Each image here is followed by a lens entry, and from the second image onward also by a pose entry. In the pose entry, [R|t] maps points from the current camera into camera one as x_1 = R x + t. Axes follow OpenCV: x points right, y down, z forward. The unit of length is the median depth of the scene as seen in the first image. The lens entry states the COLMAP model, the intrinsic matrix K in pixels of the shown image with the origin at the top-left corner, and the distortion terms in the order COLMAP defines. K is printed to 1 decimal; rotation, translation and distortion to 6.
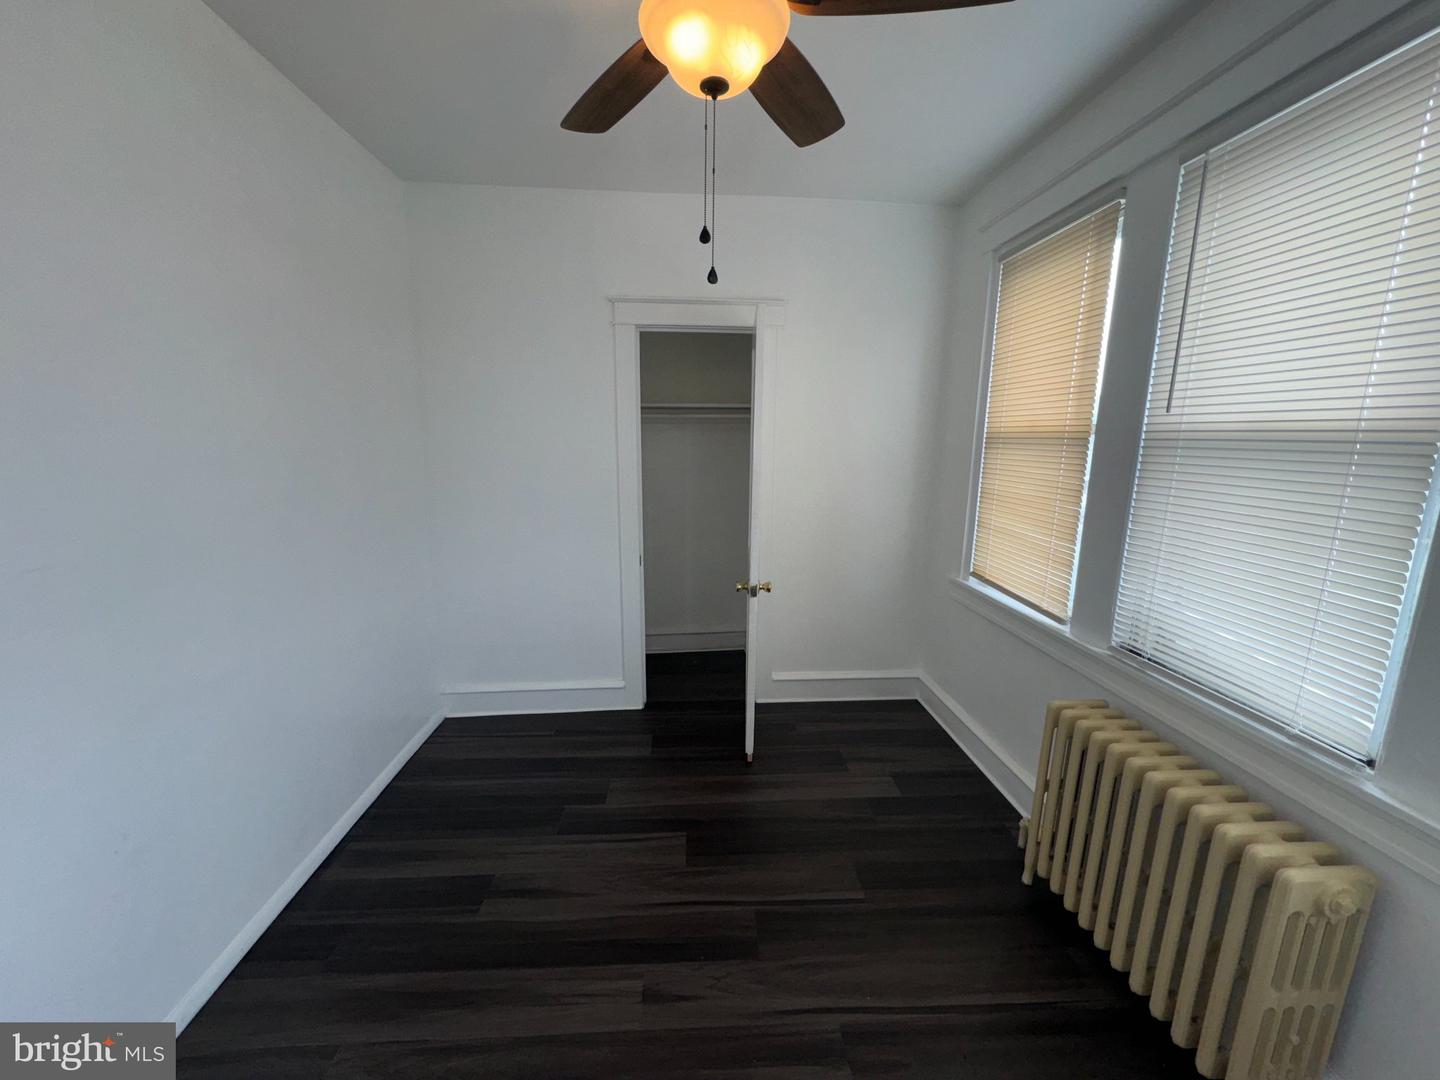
lens RADIAL K [[572.2, 0, 720.0], [0, 572.2, 540.0], [0, 0, 1]] dist [-0.001346, 0.000010]
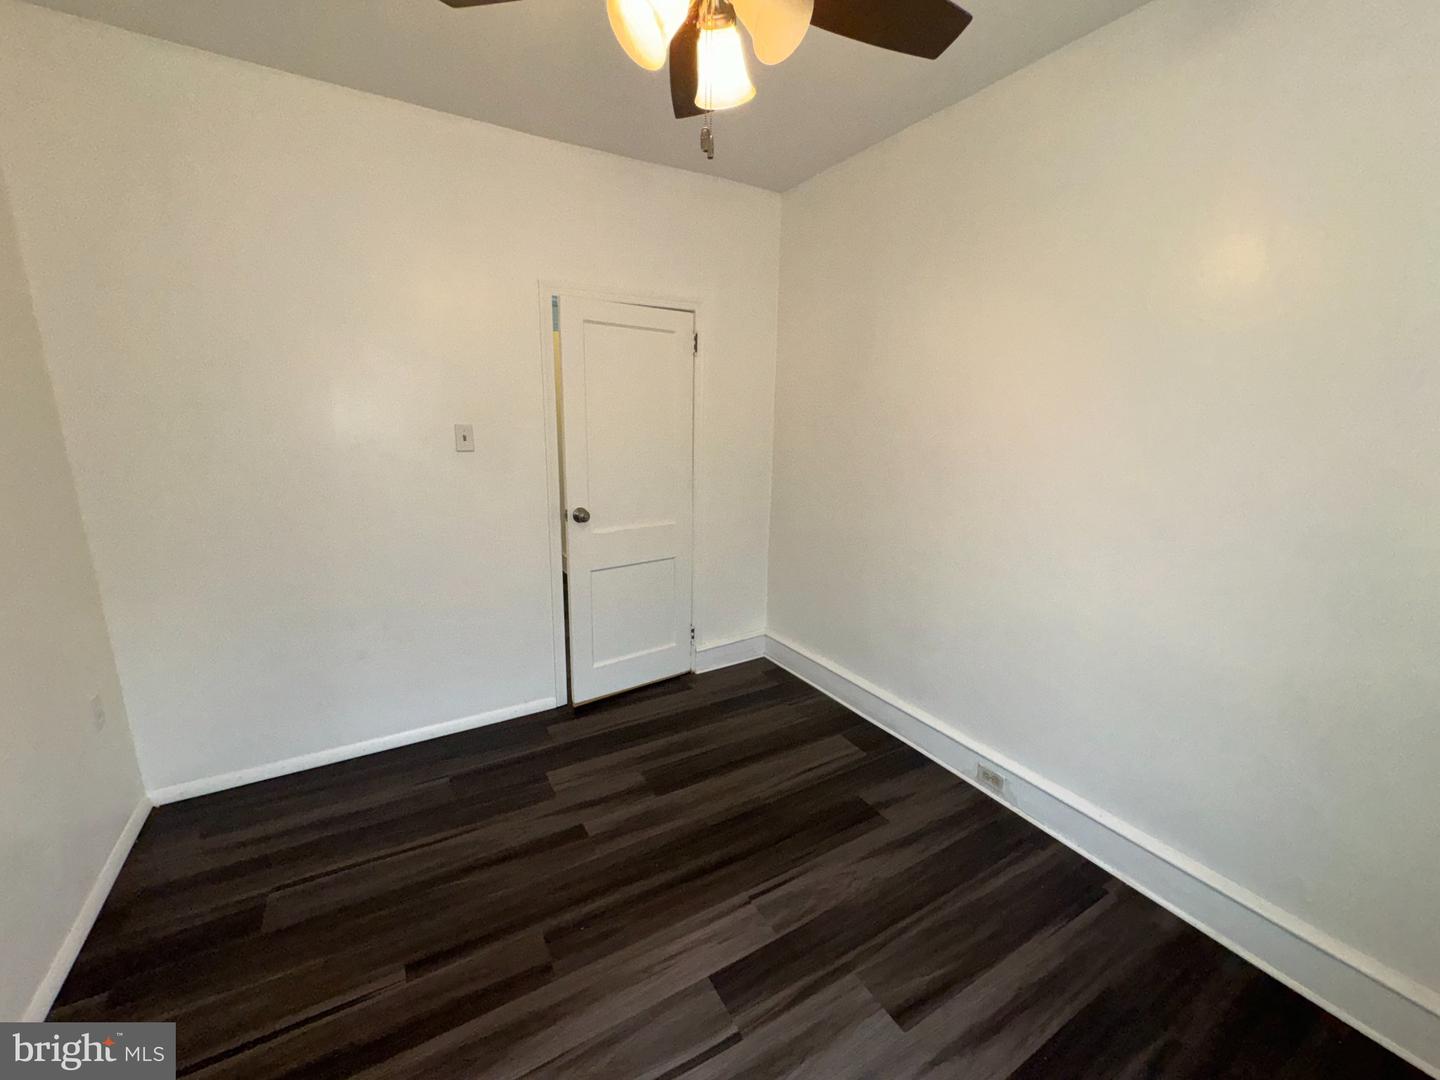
lens RADIAL K [[572.2, 0, 720.0], [0, 572.2, 540.0], [0, 0, 1]] dist [-0.001346, 0.000010]
pose [[0.888207, -0.092607, 0.450014, -0.484683], [0.088242, 0.995625, 0.030719, 0.023531], [-0.450891, 0.012426, 0.892493, 0.029952]]
